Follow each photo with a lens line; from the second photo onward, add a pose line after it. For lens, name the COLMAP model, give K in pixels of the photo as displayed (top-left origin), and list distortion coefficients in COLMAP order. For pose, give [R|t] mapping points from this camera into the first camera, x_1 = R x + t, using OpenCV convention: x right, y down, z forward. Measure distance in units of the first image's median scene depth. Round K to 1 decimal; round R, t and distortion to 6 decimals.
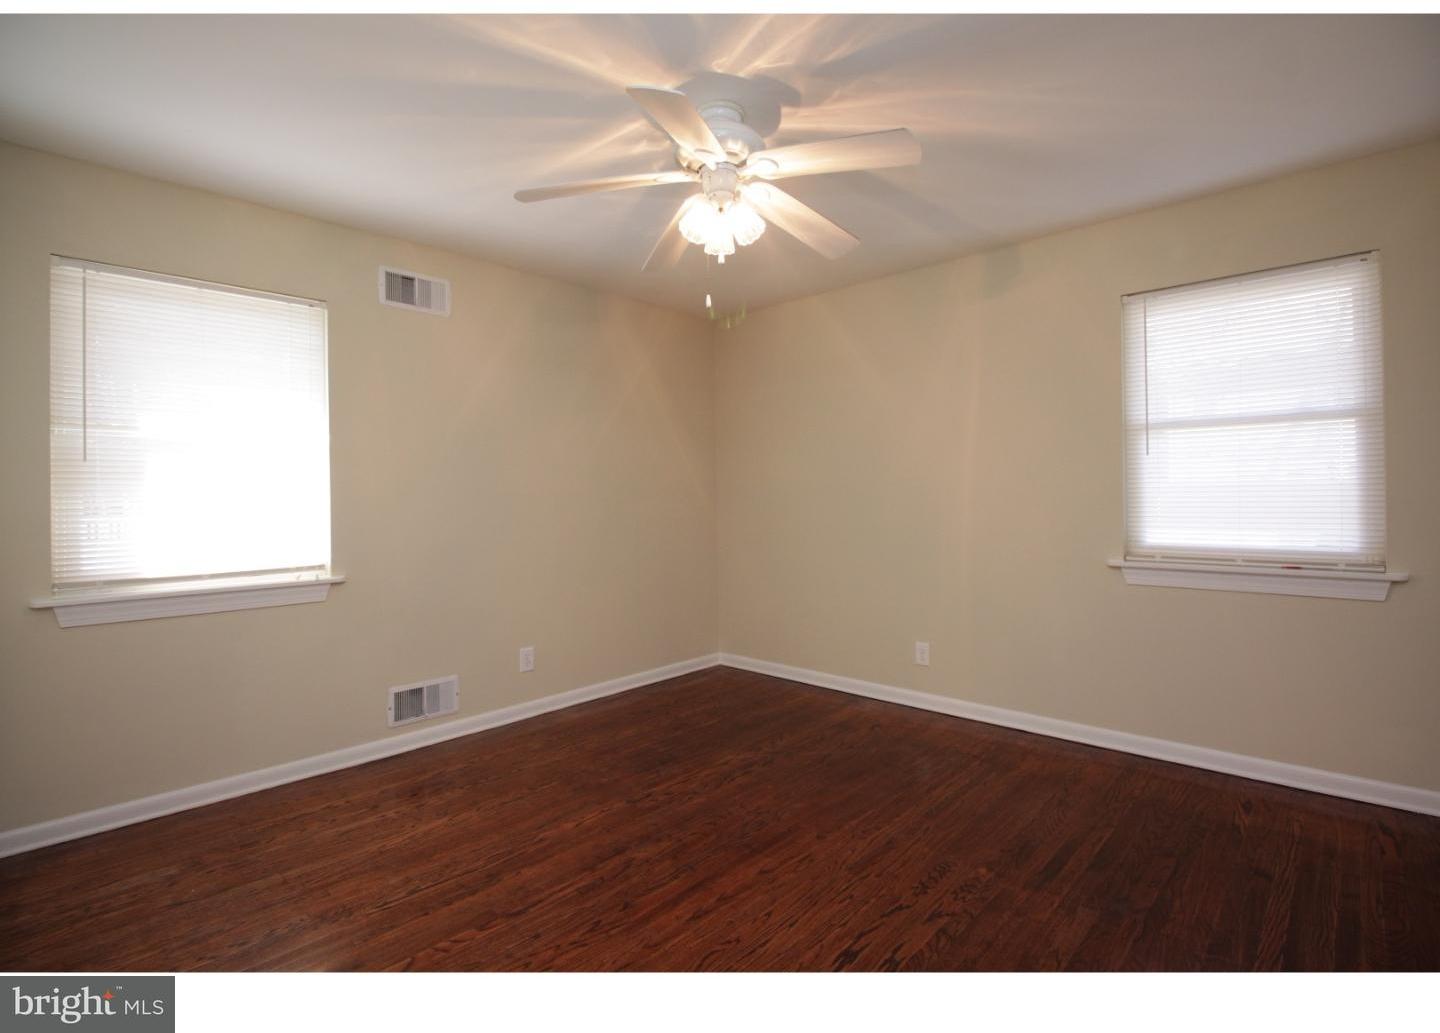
lens RADIAL K [[691.6, 0, 719.2], [0, 691.6, 491.4], [0, 0, 1]] dist [-0.010538, -0.000544]
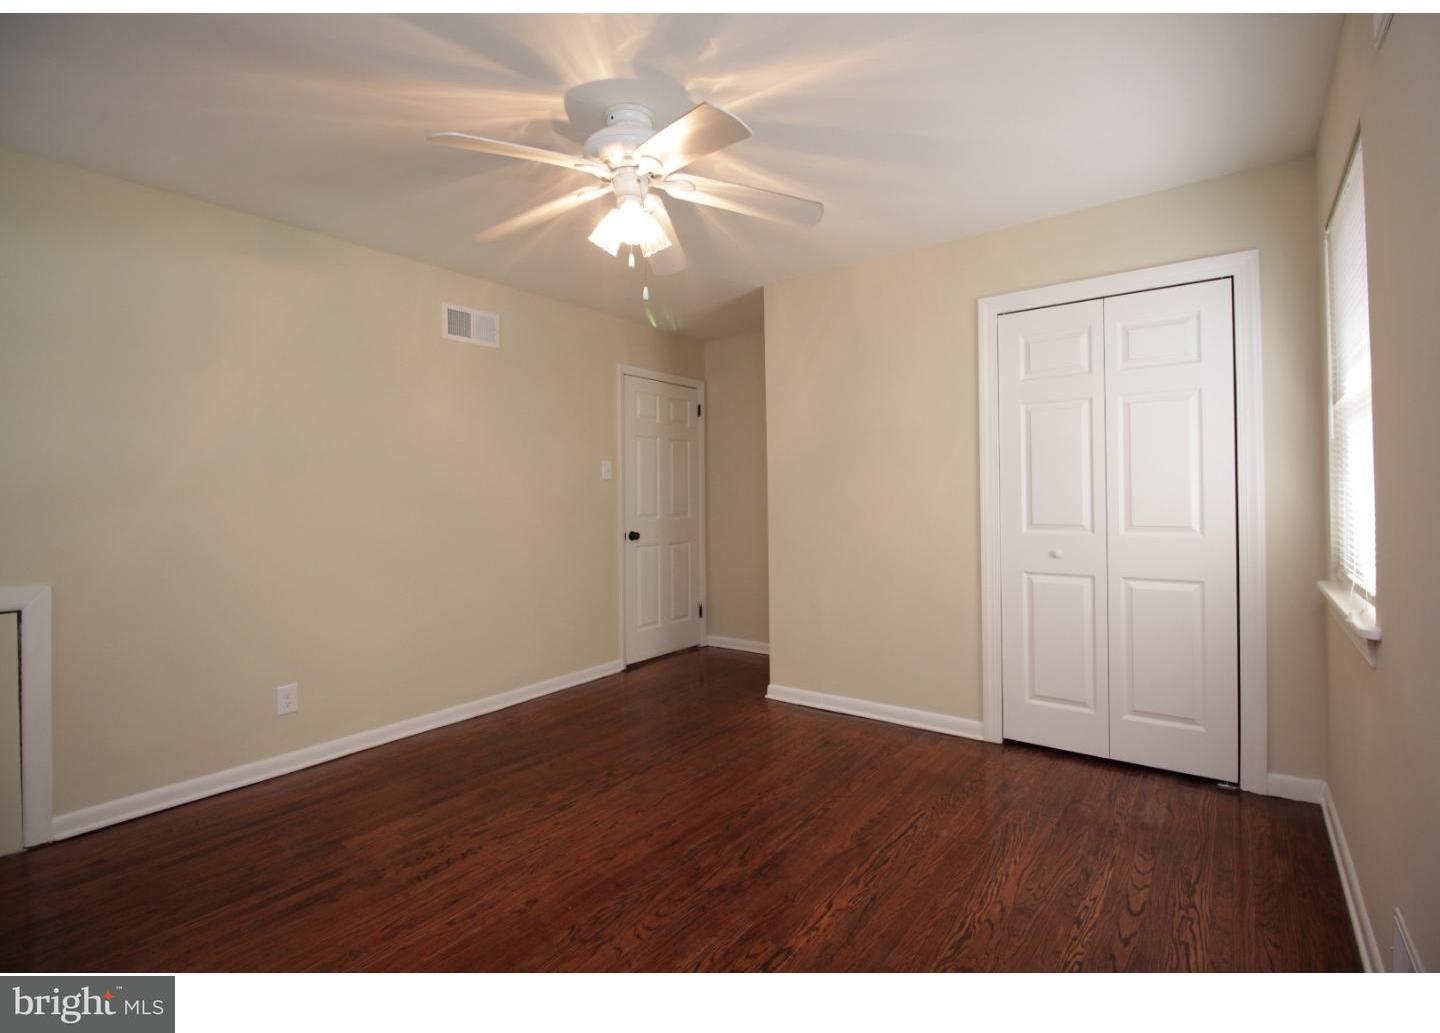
lens RADIAL K [[691.6, 0, 719.2], [0, 691.6, 491.4], [0, 0, 1]] dist [-0.010538, -0.000544]
pose [[-0.994116, 0.028808, -0.104421, -0.009138], [0.030074, 0.999492, -0.010565, 0.012927], [0.104063, -0.013643, -0.994477, 2.012850]]
